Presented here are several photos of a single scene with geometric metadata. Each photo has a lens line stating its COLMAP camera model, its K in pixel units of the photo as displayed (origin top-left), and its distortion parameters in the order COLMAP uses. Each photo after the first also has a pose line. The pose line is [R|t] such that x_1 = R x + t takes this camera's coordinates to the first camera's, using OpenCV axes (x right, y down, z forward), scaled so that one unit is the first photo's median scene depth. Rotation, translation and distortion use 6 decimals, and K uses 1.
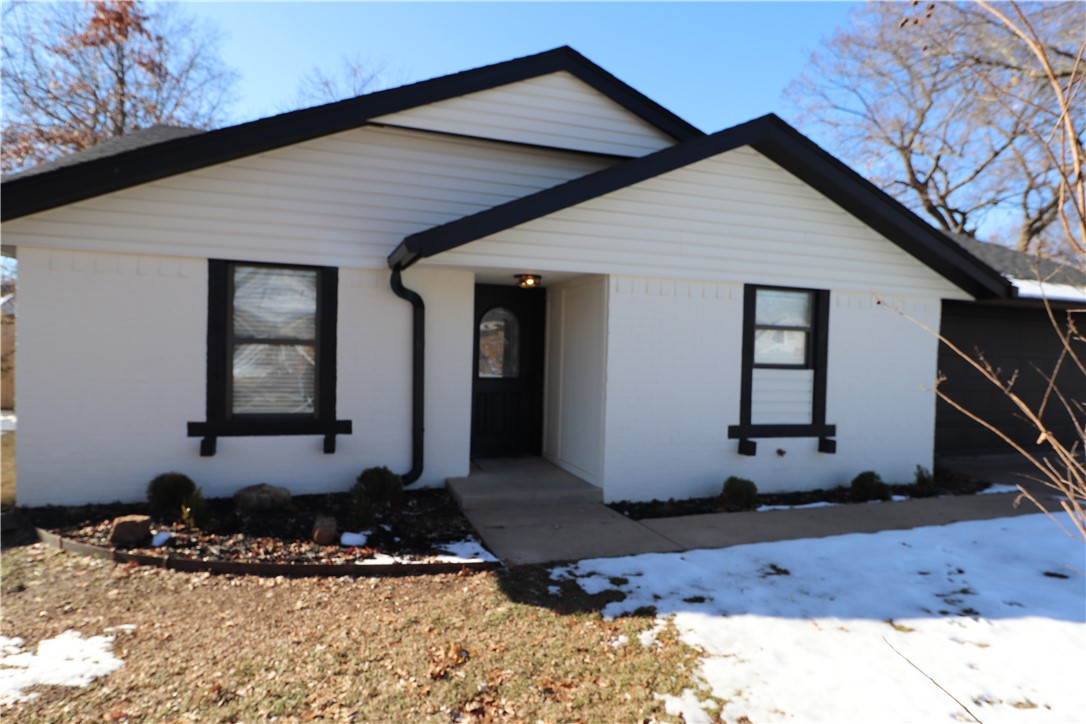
lens RADIAL K [[652.6, 0, 543.0], [0, 652.6, 362.0], [0, 0, 1]] dist [-0.000419, -0.000797]
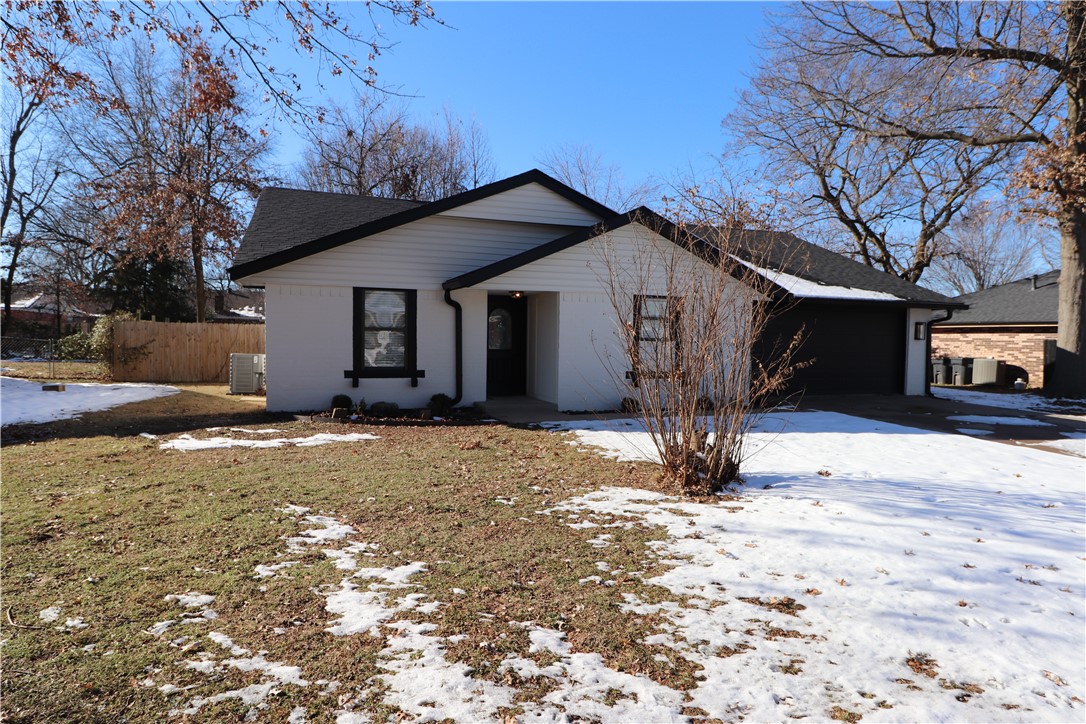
lens RADIAL K [[652.6, 0, 543.0], [0, 652.6, 362.0], [0, 0, 1]] dist [-0.000419, -0.000797]
pose [[0.999704, -0.013998, 0.019888, 0.012486], [0.013705, 0.999796, 0.014826, 0.041239], [-0.020092, -0.014550, 0.999692, -0.883588]]
